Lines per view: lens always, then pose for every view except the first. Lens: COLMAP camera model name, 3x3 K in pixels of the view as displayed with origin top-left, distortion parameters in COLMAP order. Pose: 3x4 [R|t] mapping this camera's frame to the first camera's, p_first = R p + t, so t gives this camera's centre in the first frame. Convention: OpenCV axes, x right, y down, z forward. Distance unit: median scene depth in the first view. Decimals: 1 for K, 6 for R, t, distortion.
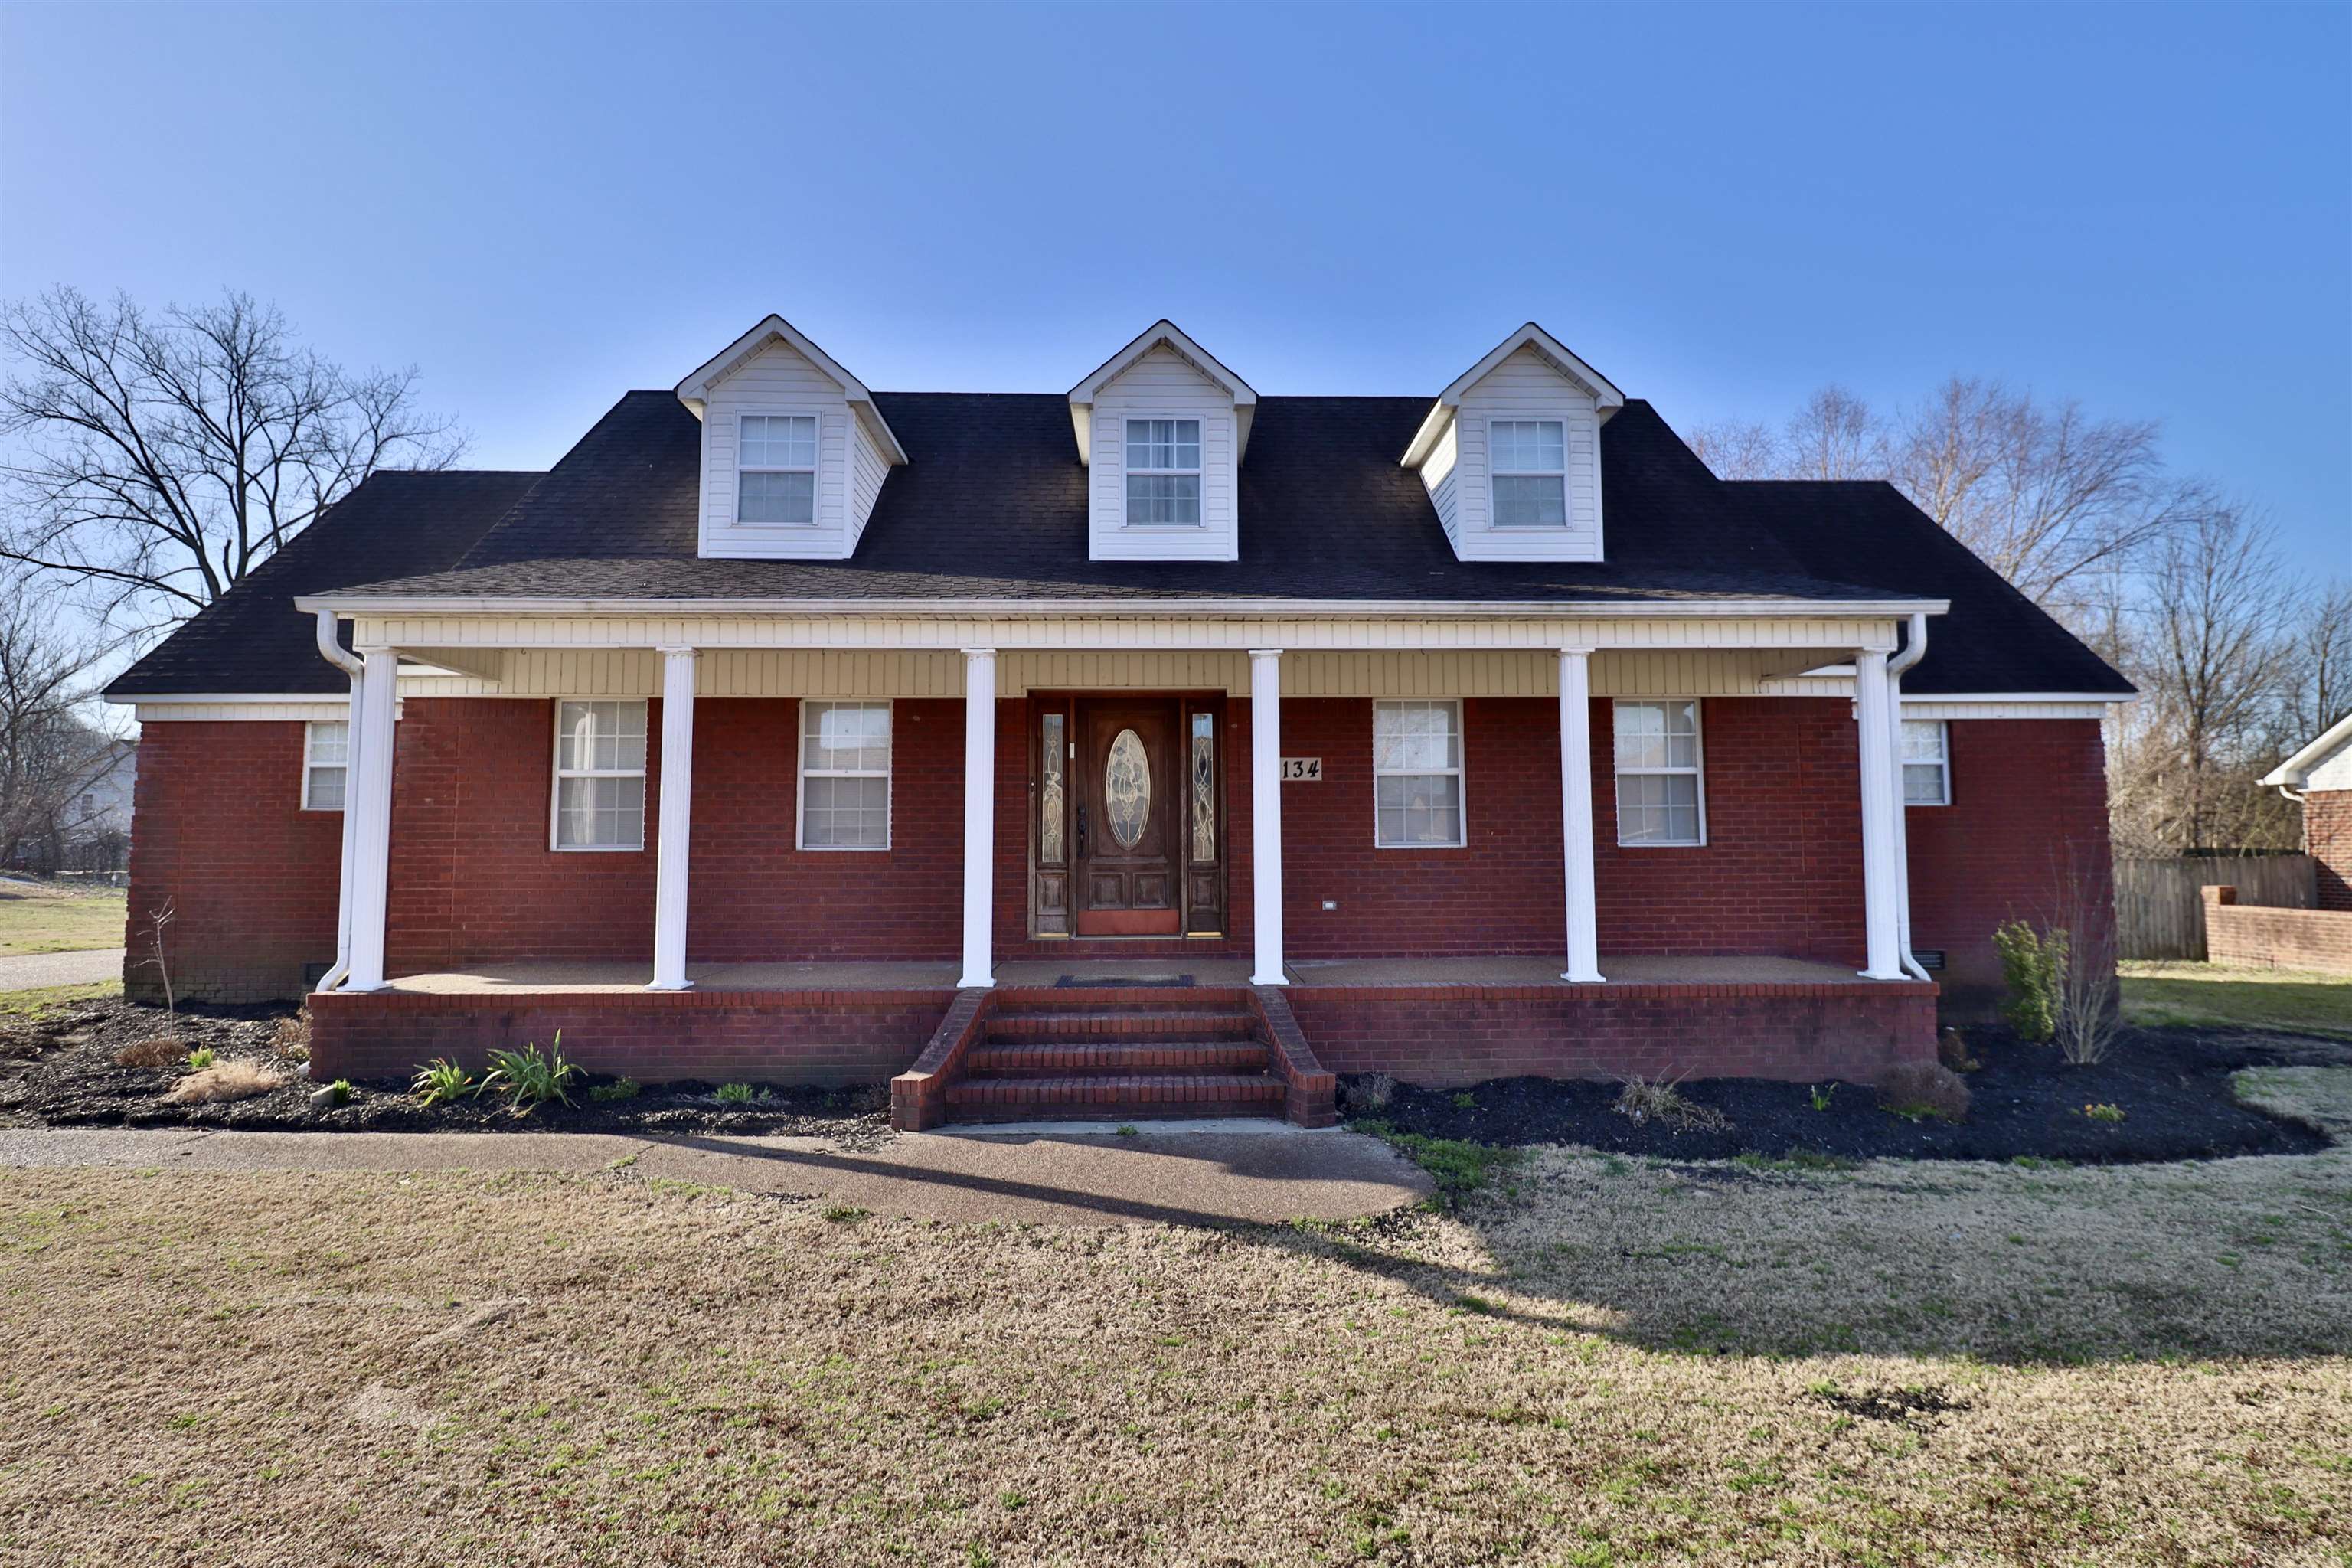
lens RADIAL K [[1212.8, 0, 1191.9], [0, 1212.8, 749.3], [0, 0, 1]] dist [0.003393, -0.013717]
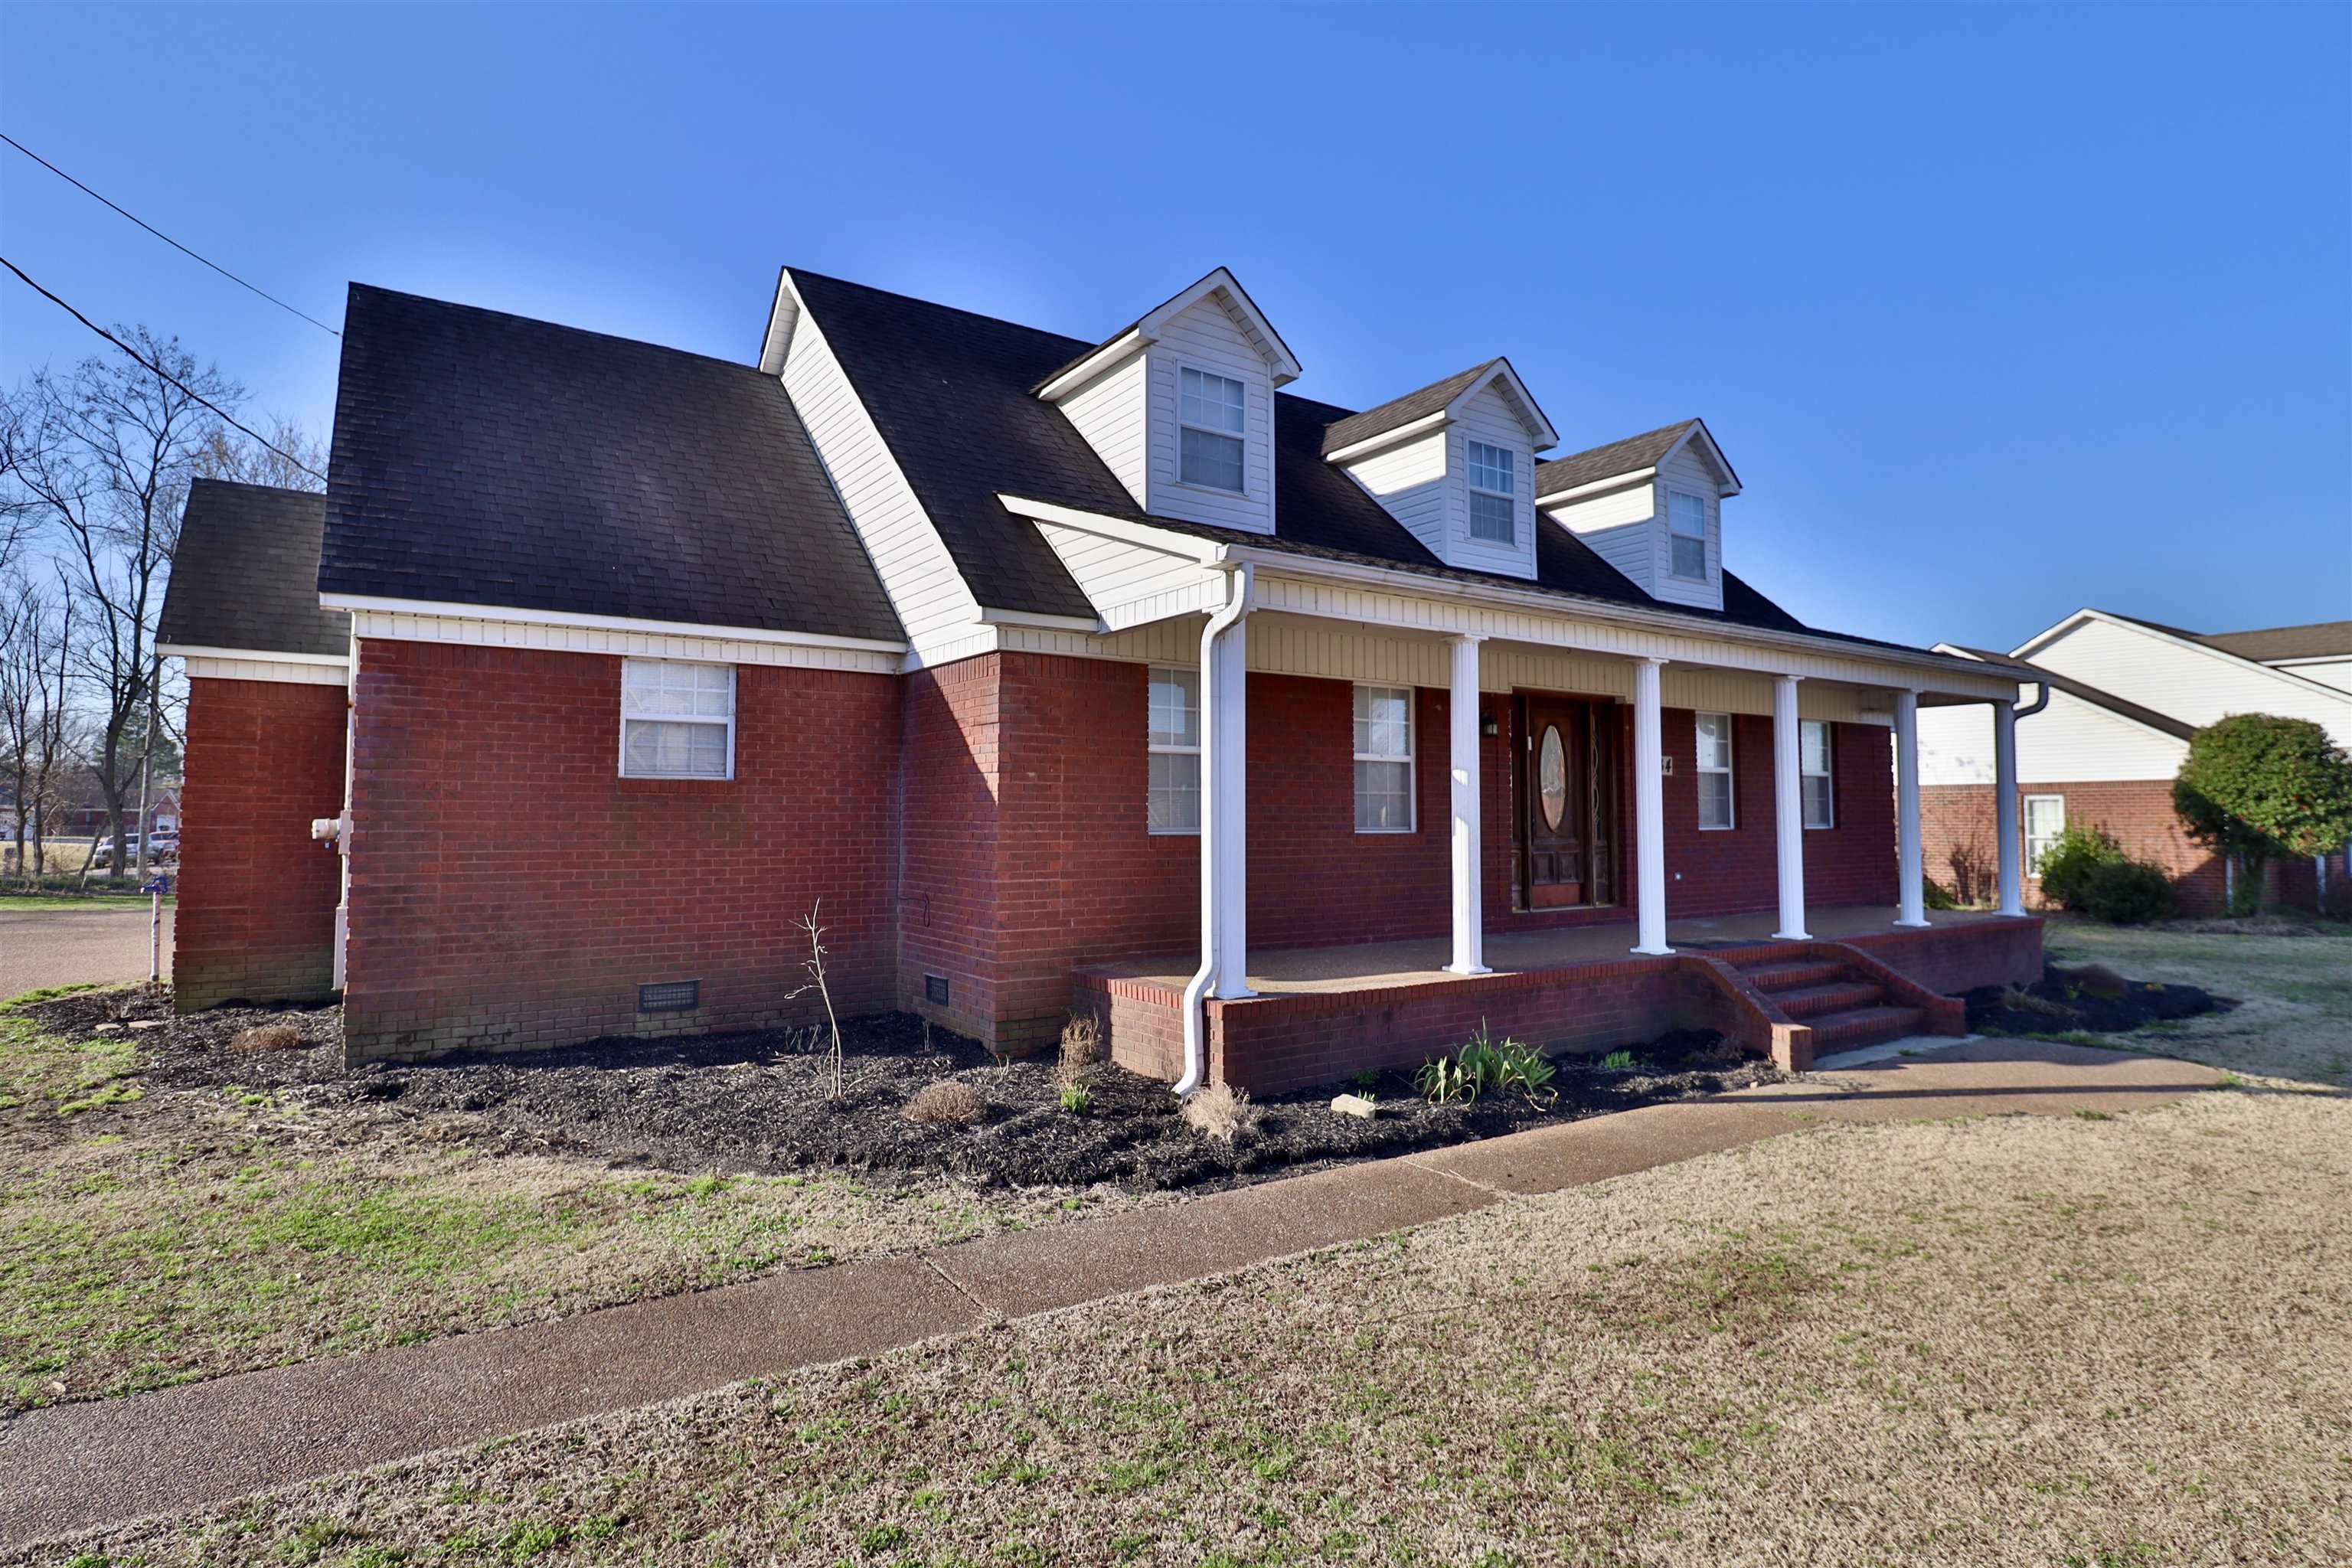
lens RADIAL K [[1210.8, 0, 1191.8], [0, 1210.8, 758.2], [0, 0, 1]] dist [0.003185, -0.015868]
pose [[0.843480, 0.030987, 0.536267, -0.981043], [-0.048860, 0.998622, 0.019149, 0.008945], [-0.534935, -0.042354, 0.843831, 0.232581]]
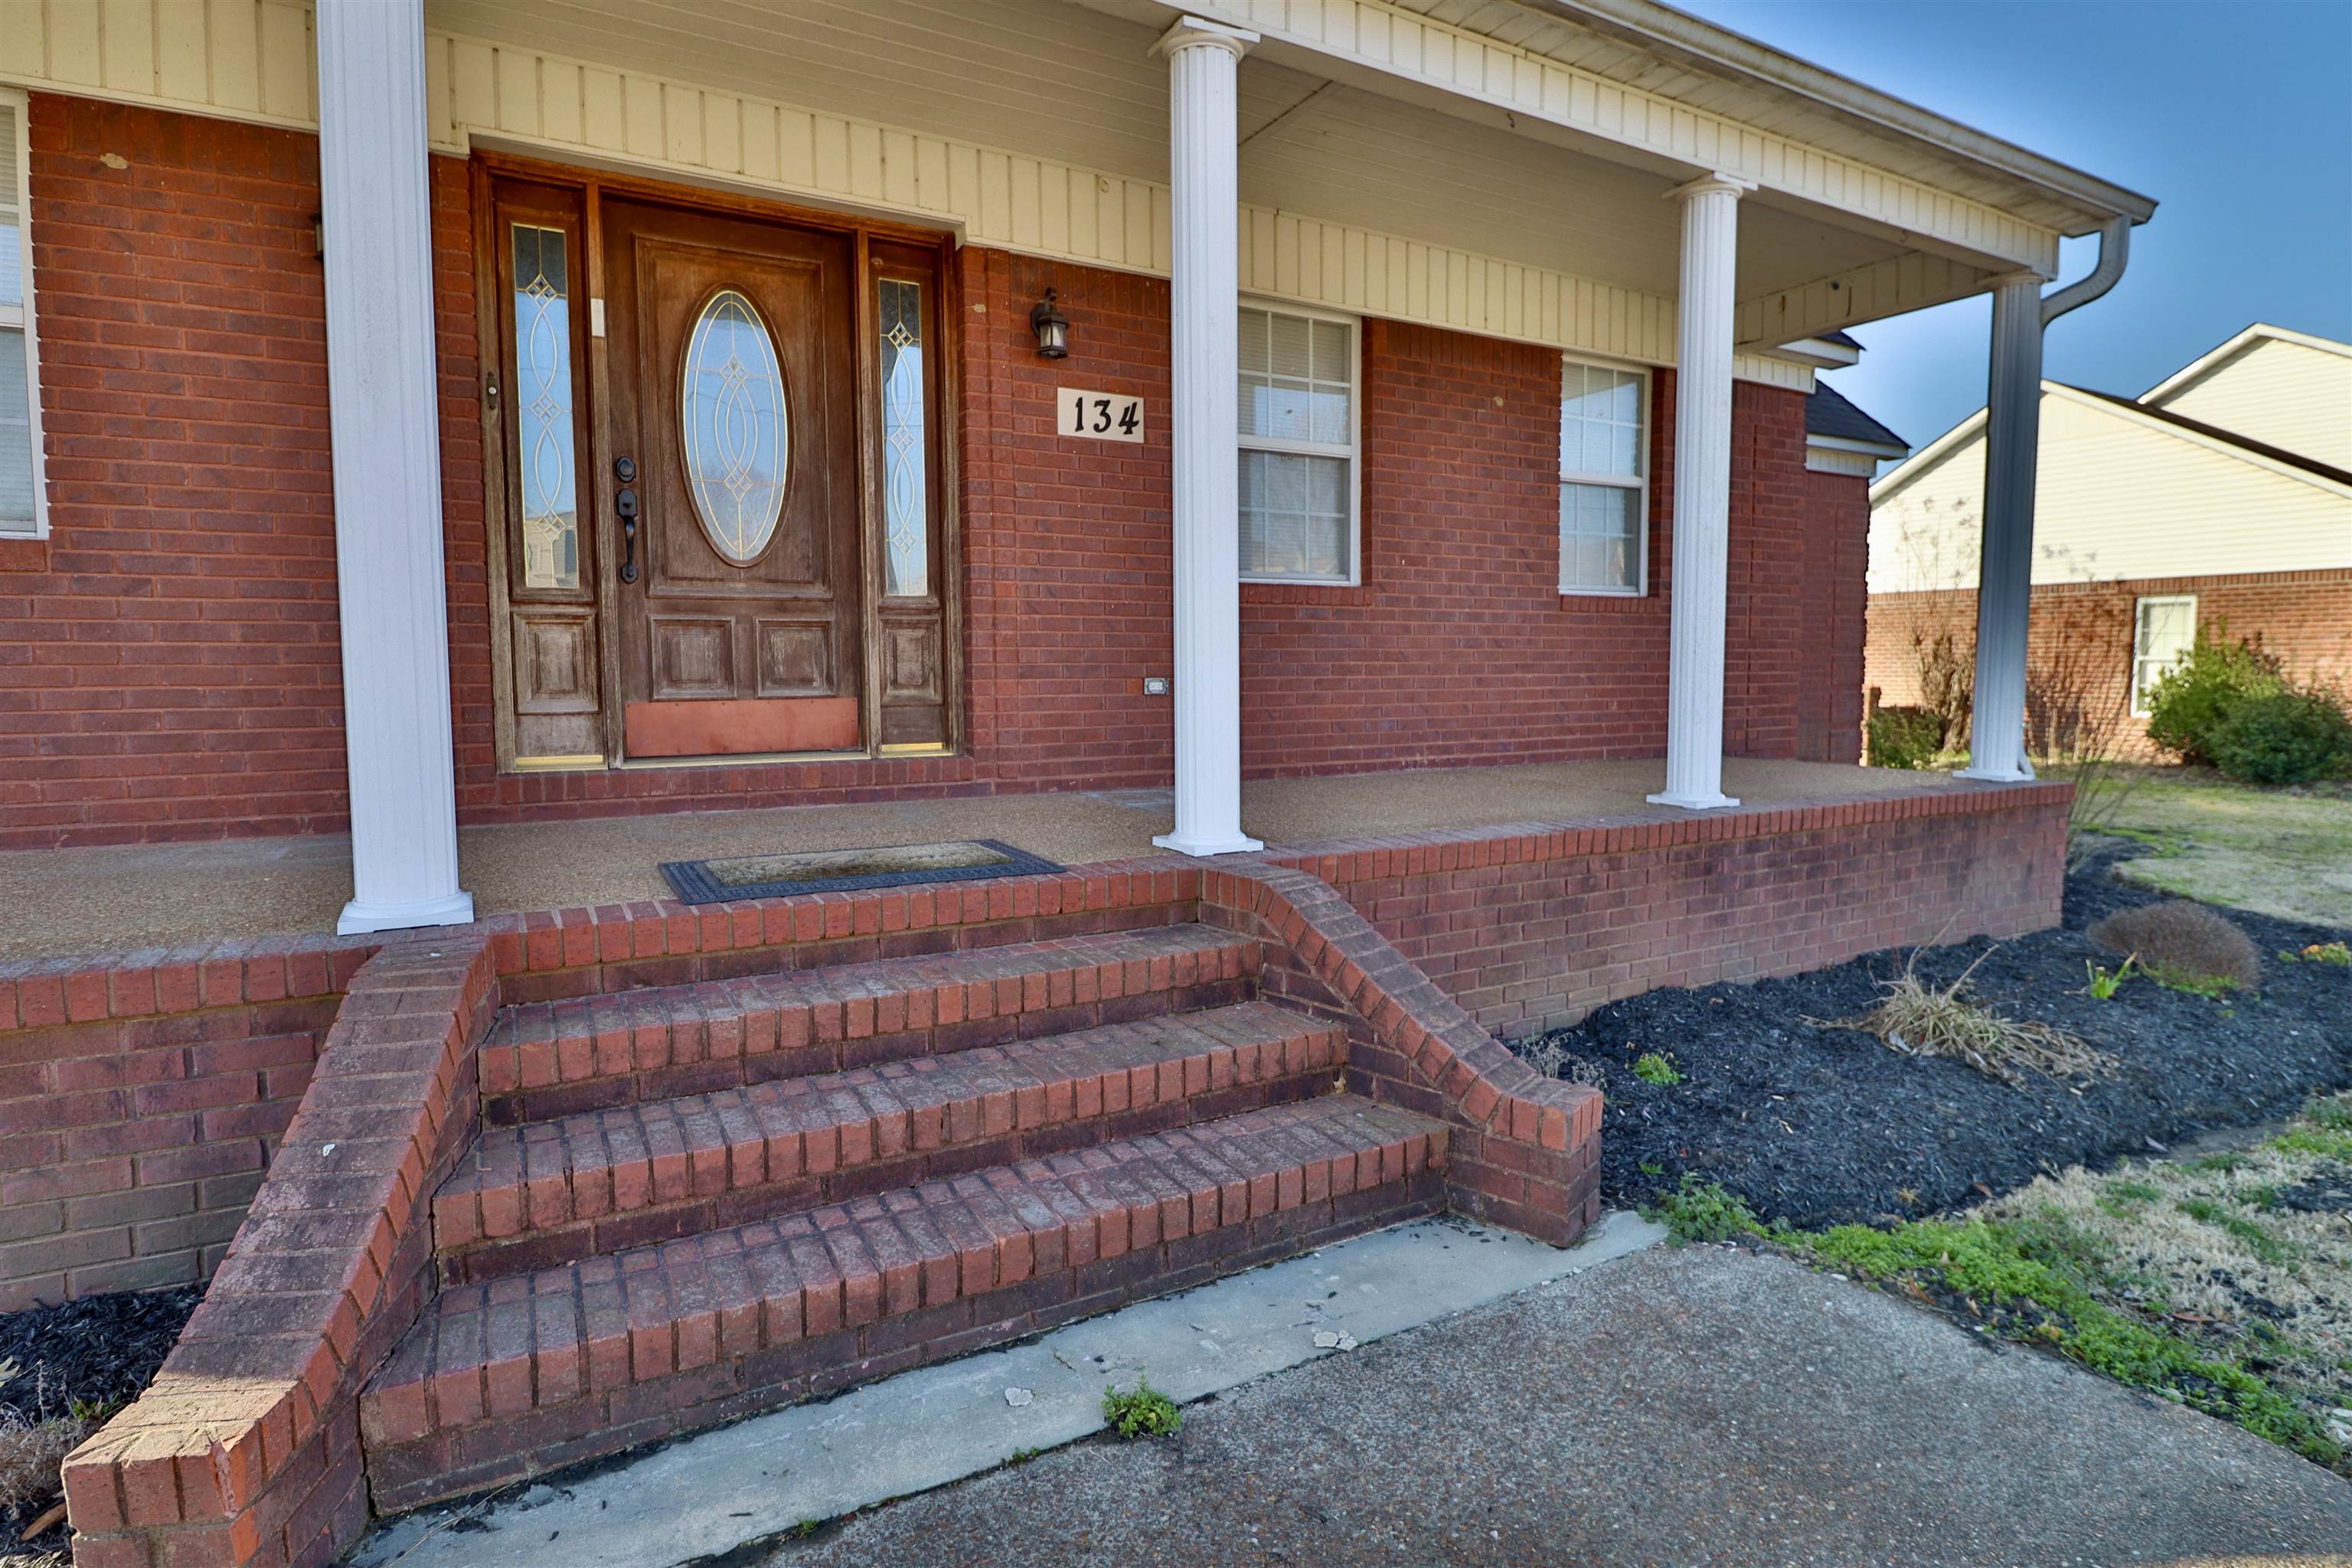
lens RADIAL K [[1210.8, 0, 1191.8], [0, 1210.8, 758.2], [0, 0, 1]] dist [0.003185, -0.015868]
pose [[0.883983, -0.033102, 0.466346, -0.120070], [-0.039202, 0.988729, 0.144491, 0.084184], [-0.465873, -0.146009, 0.872722, 0.537511]]
